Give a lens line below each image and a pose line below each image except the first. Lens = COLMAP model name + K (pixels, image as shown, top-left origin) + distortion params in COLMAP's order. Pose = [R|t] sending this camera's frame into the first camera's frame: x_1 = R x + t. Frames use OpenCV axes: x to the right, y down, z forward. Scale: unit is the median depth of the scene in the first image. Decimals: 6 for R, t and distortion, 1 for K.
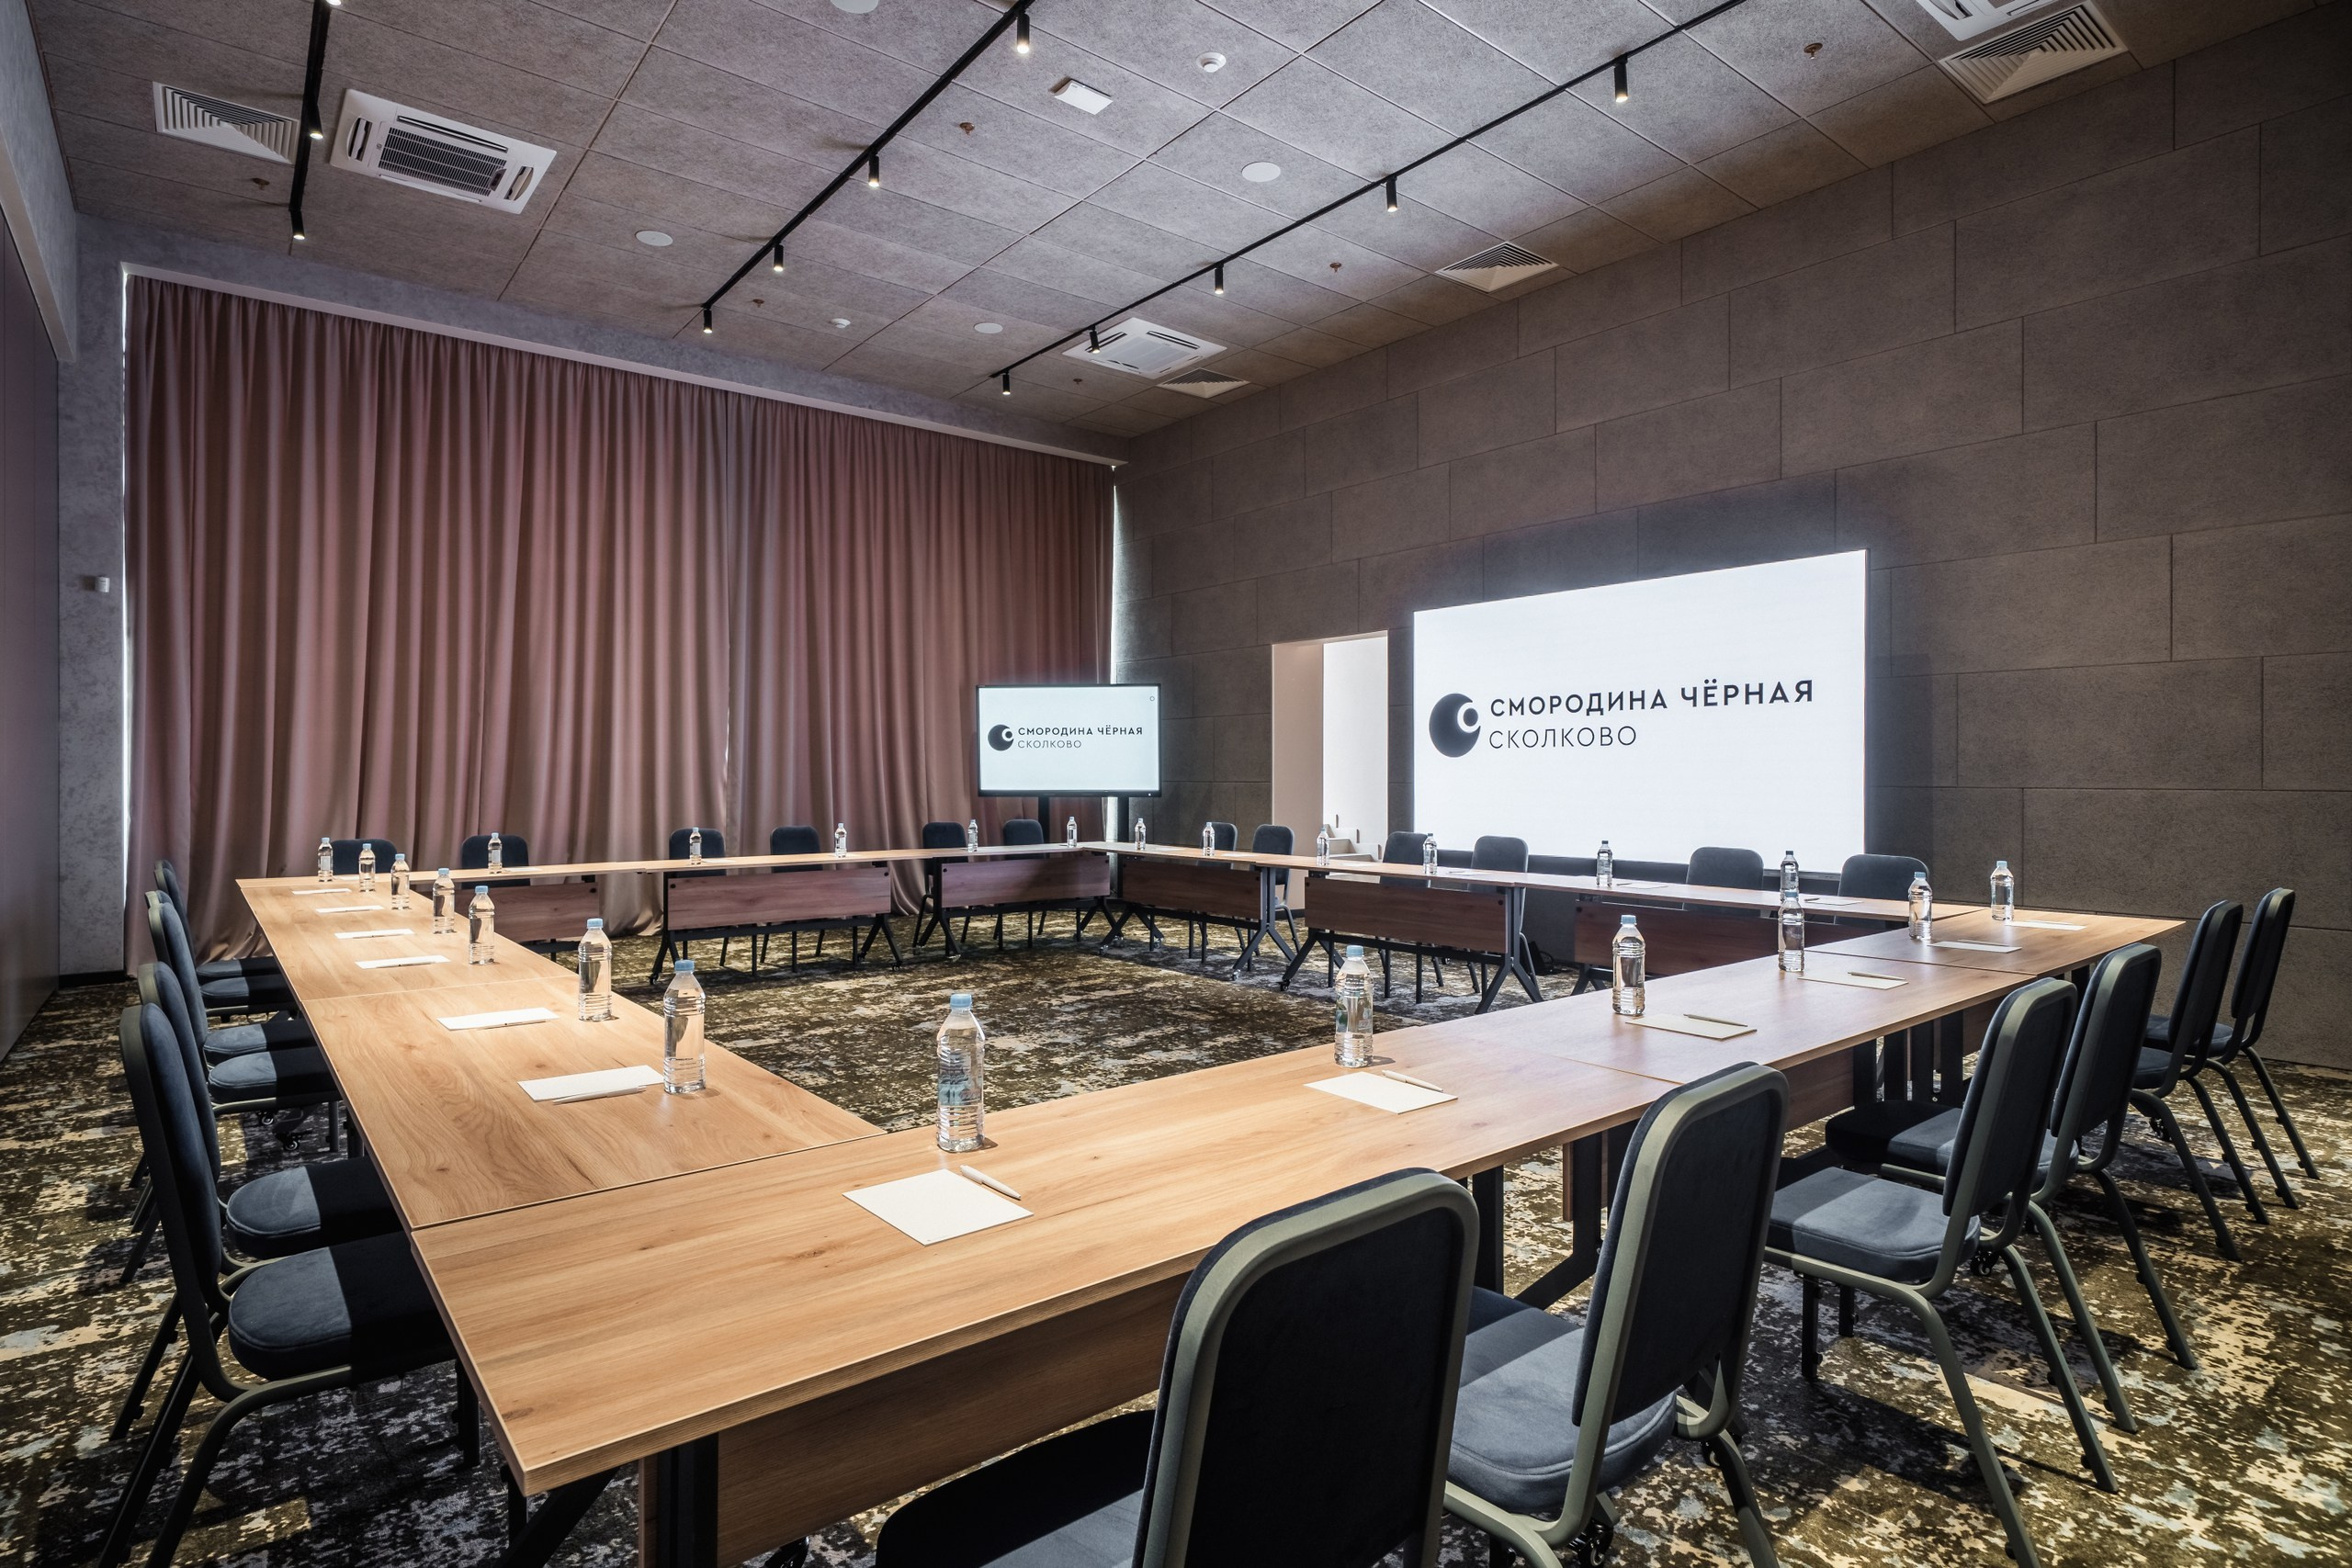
lens RADIAL K [[1202.1, 0, 1170.5], [0, 1202.1, 771.7], [0, 0, 1]] dist [0.002281, 0.000080]
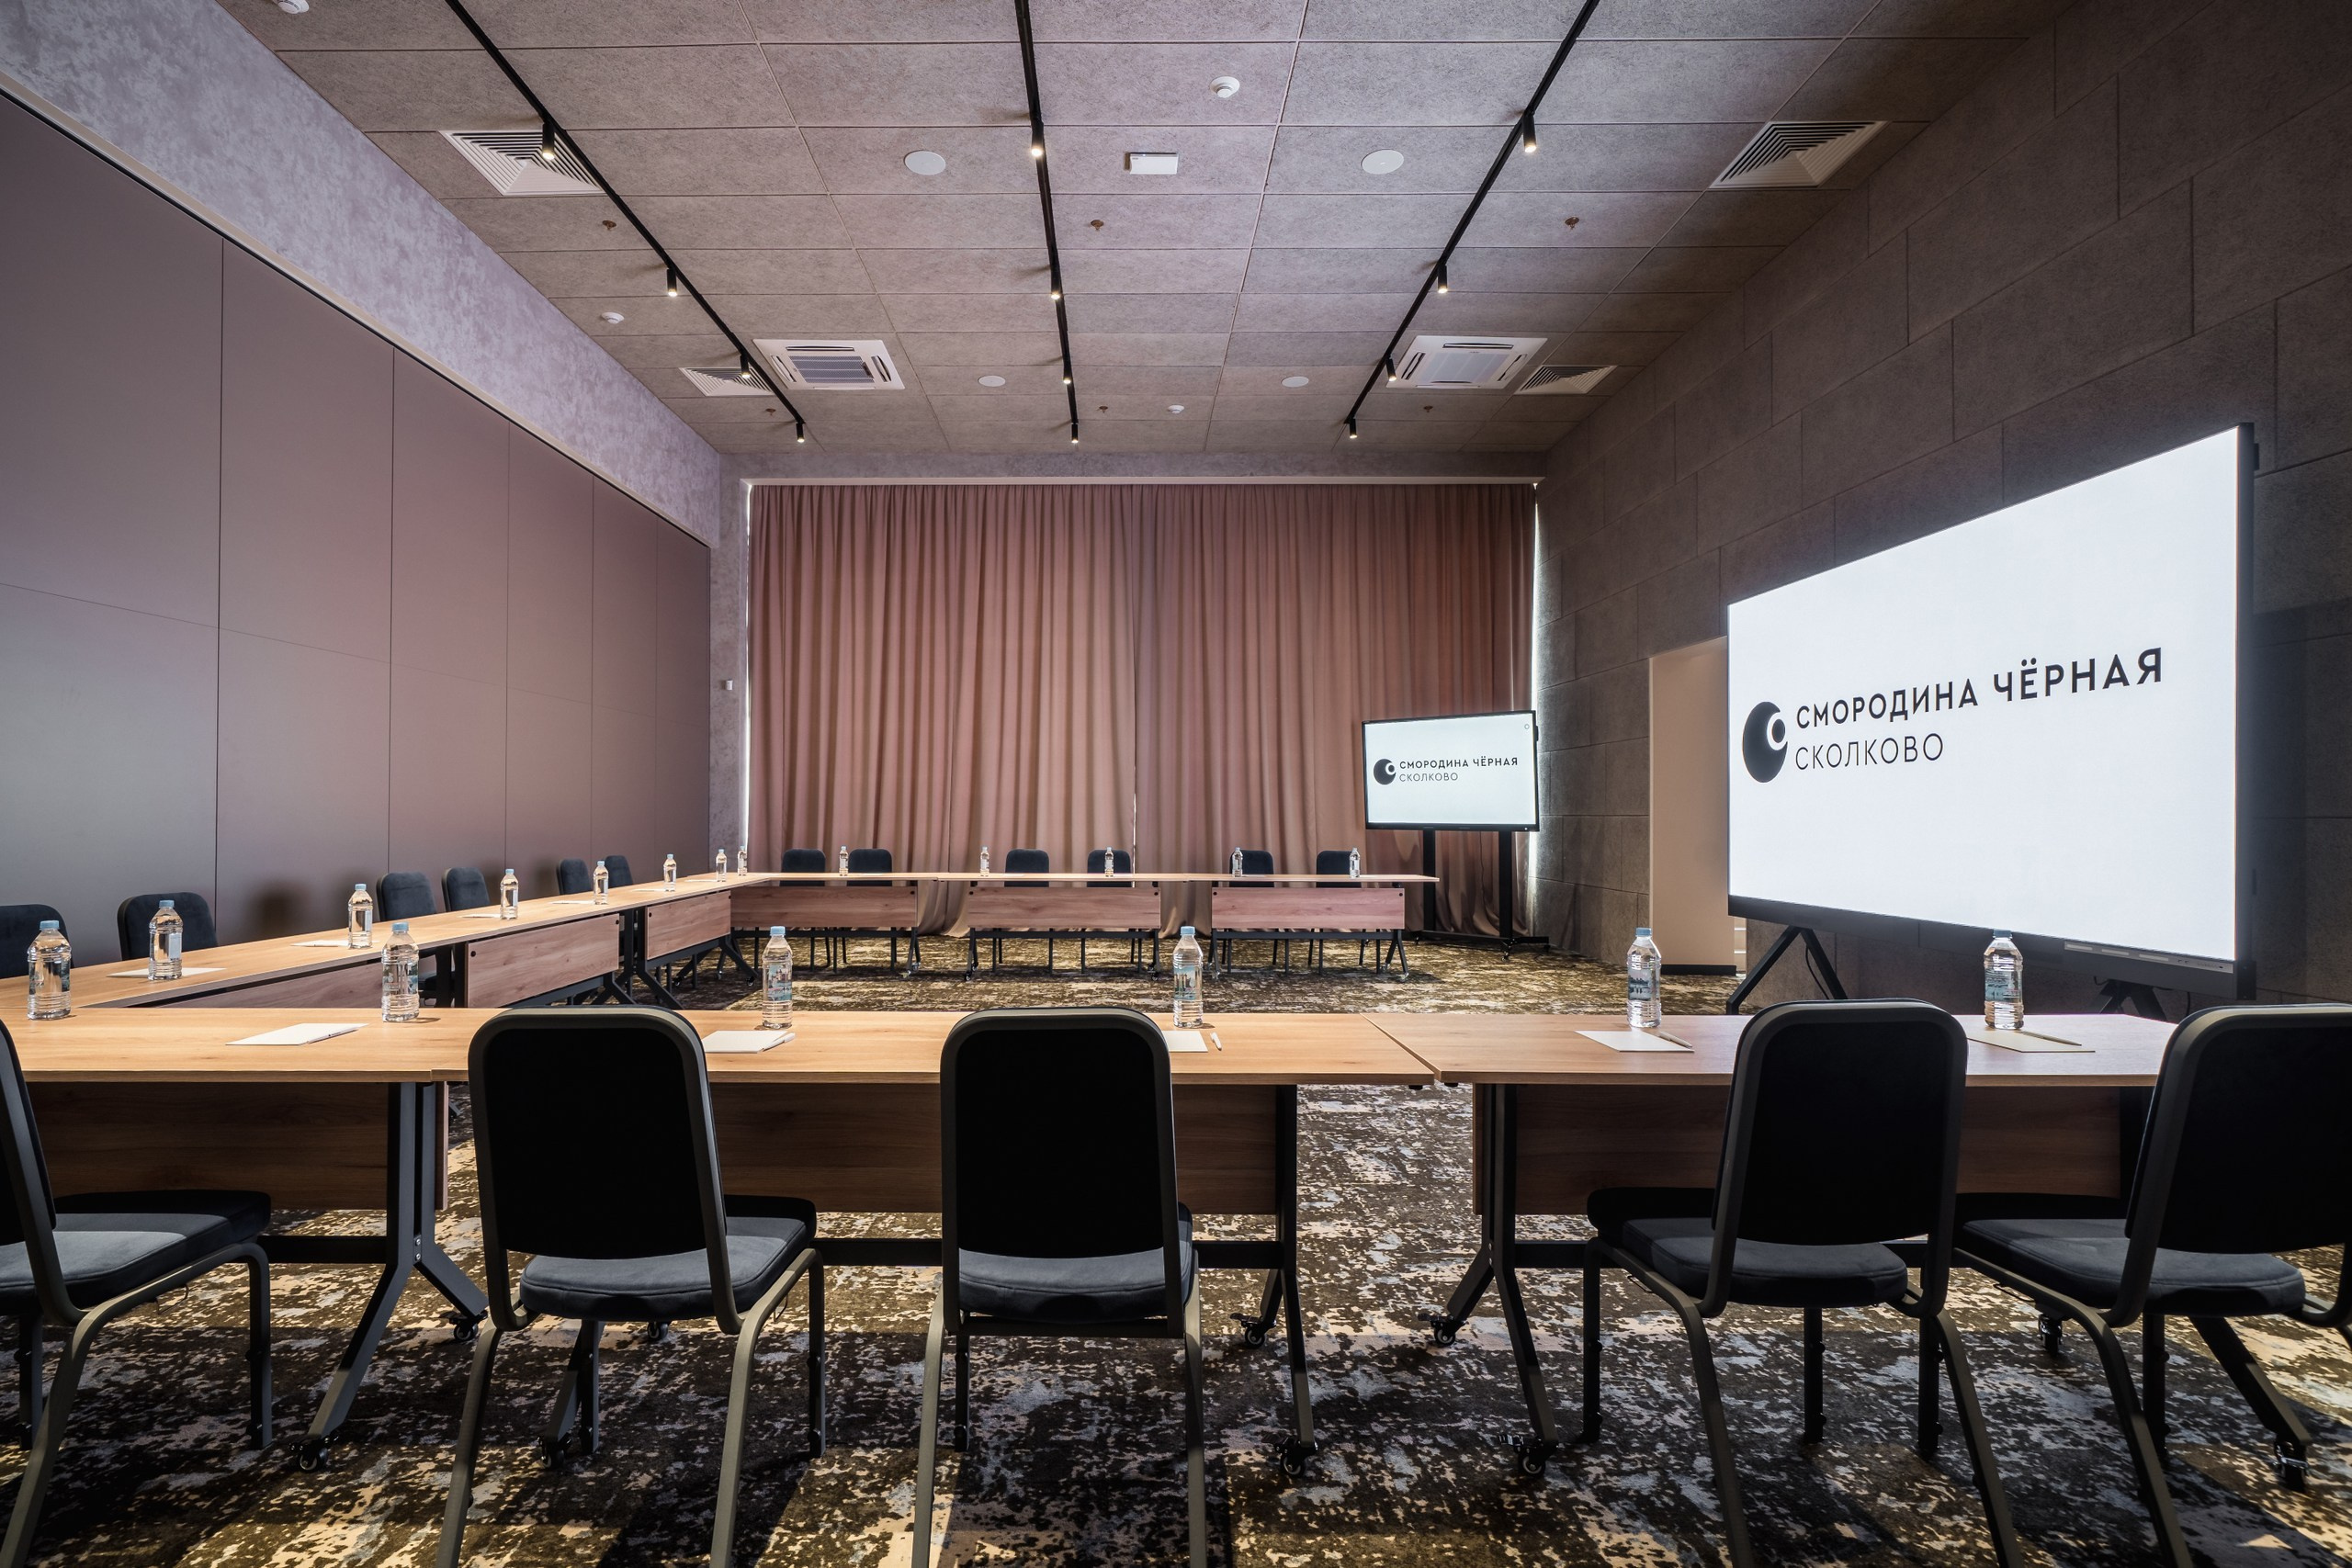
lens RADIAL K [[1123.3, 0, 1106.9], [0, 1123.3, 795.3], [0, 0, 1]] dist [0.000185, -0.000453]
pose [[0.774088, -0.007857, -0.633029, 0.441915], [-0.002246, 0.999883, -0.015158, 0.010446], [0.633074, 0.013155, 0.773979, 0.181128]]
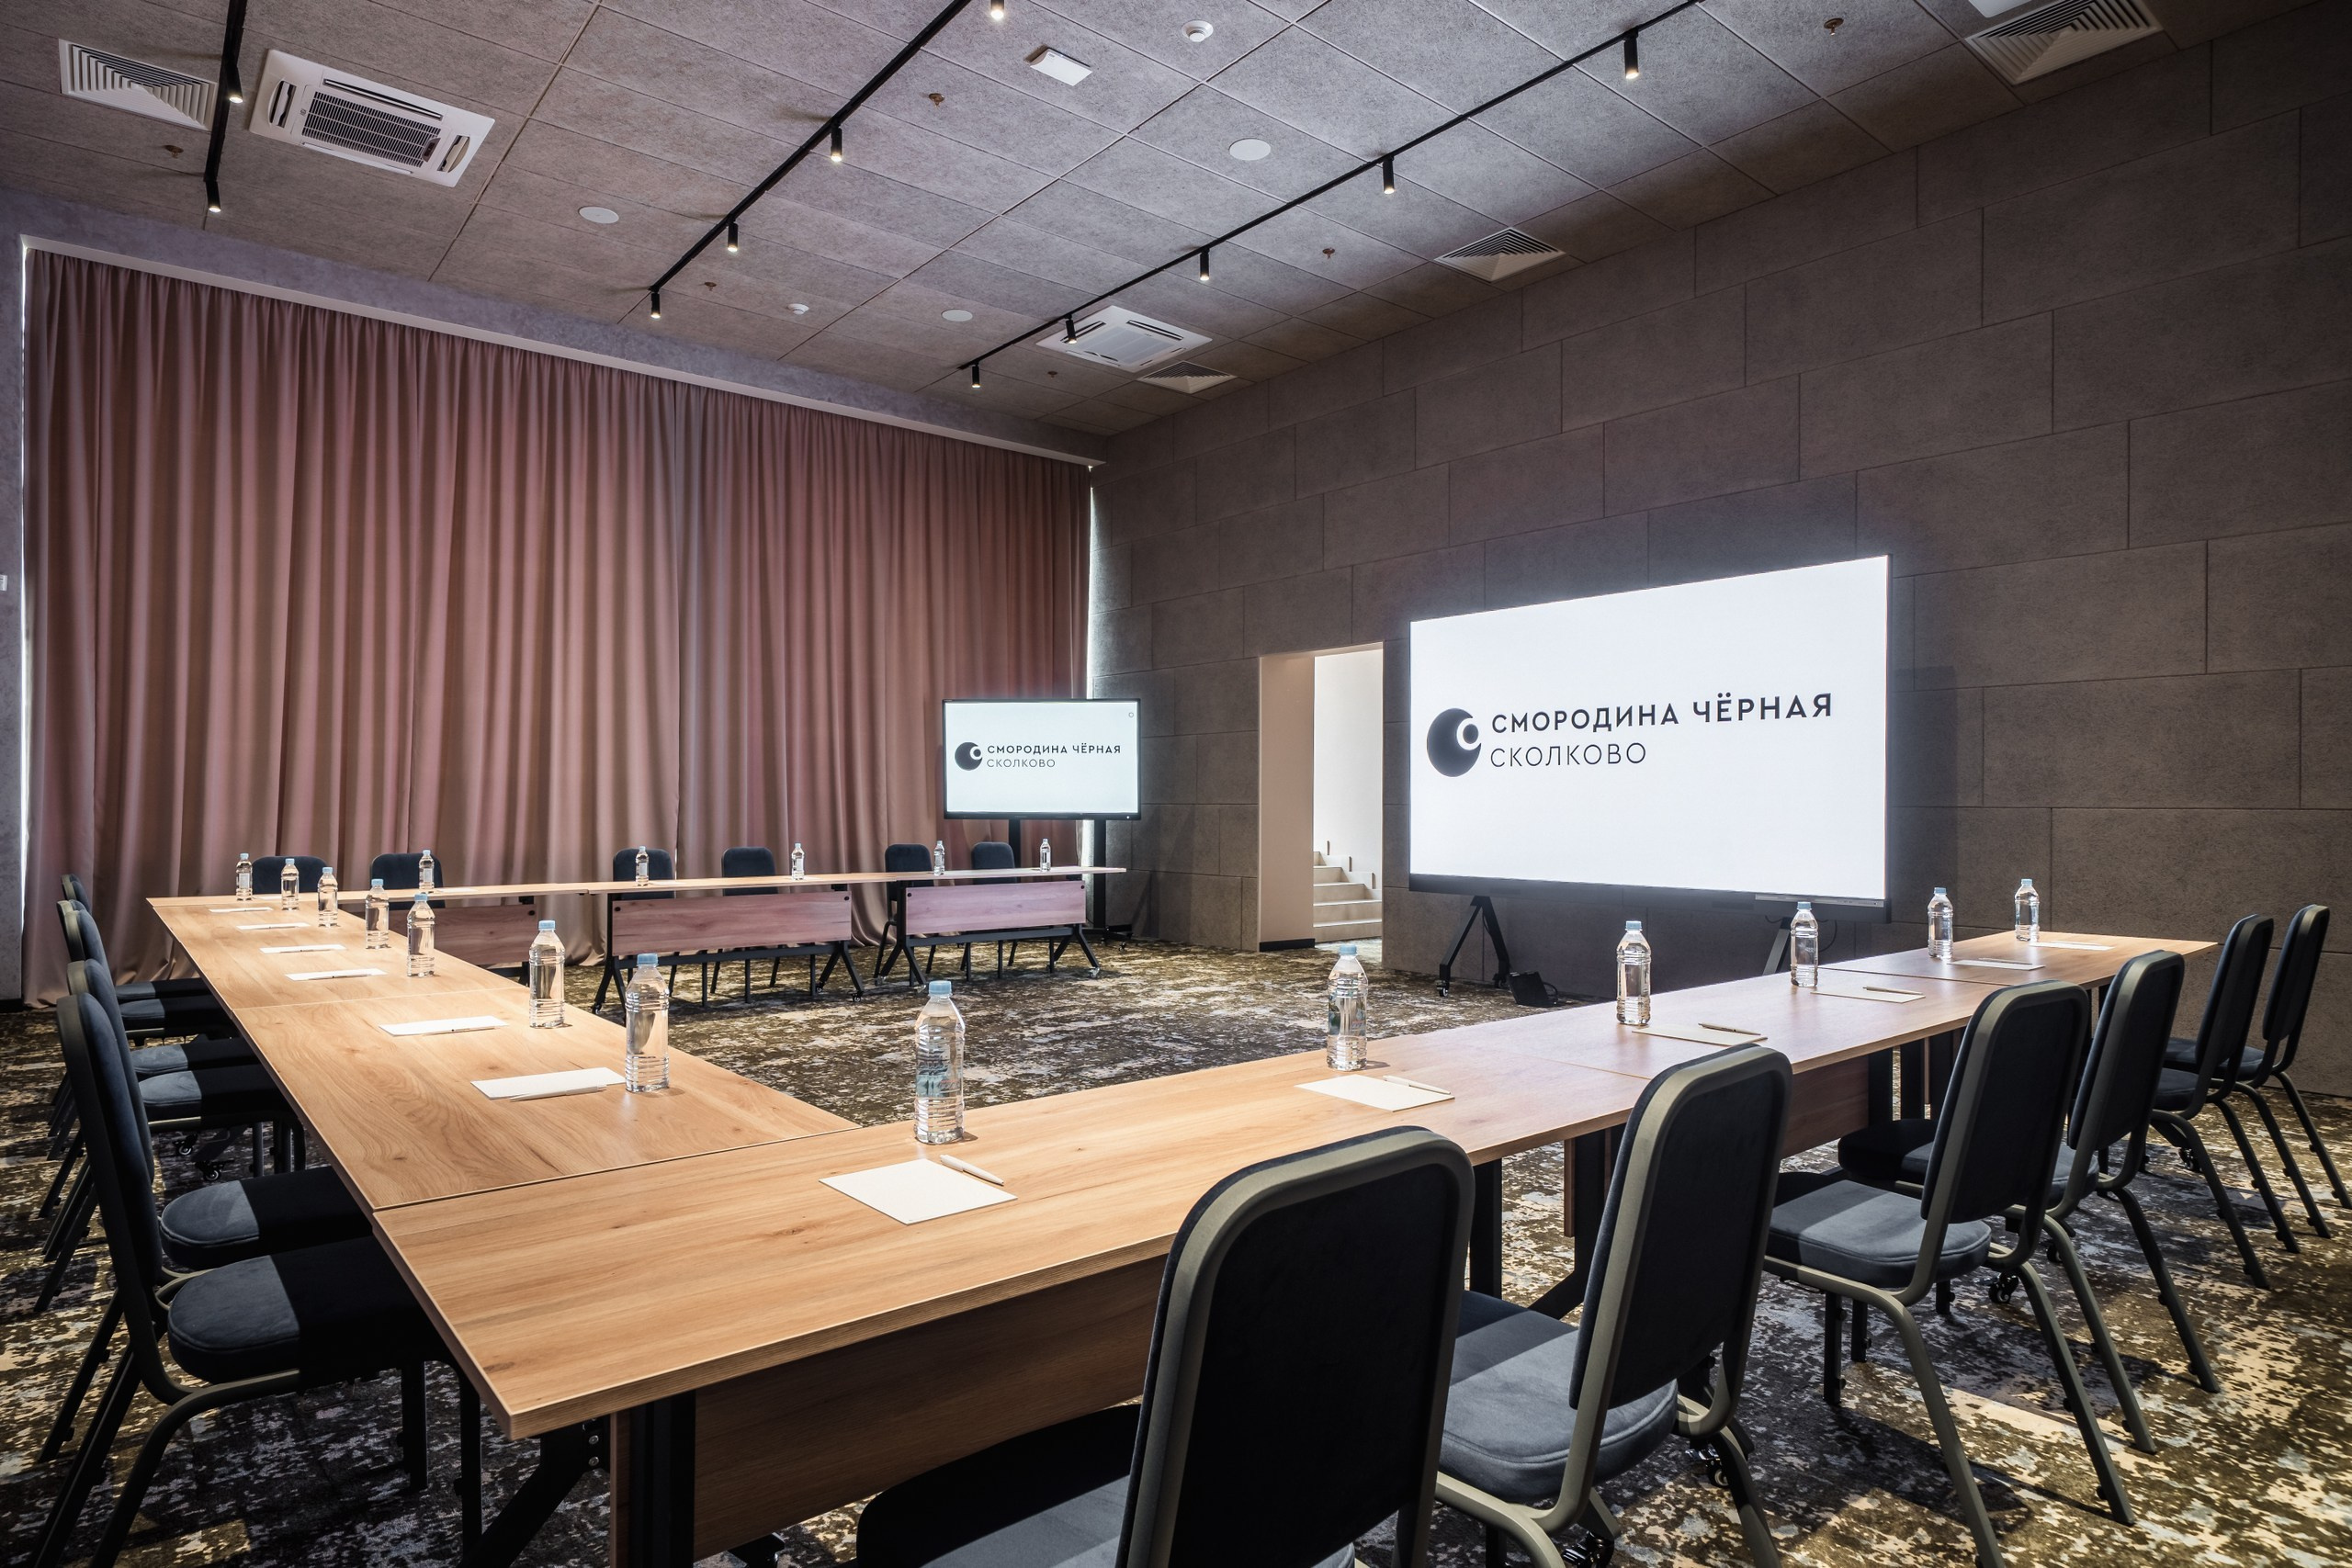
lens RADIAL K [[1292.8, 0, 1166.5], [0, 1292.8, 800.3], [0, 0, 1]] dist [0.002294, 0.000510]
pose [[0.999906, 0.003076, 0.013393, -0.001614], [-0.003078, 0.999995, 0.000136, 0.008466], [-0.013392, -0.000177, 0.999910, -0.008040]]
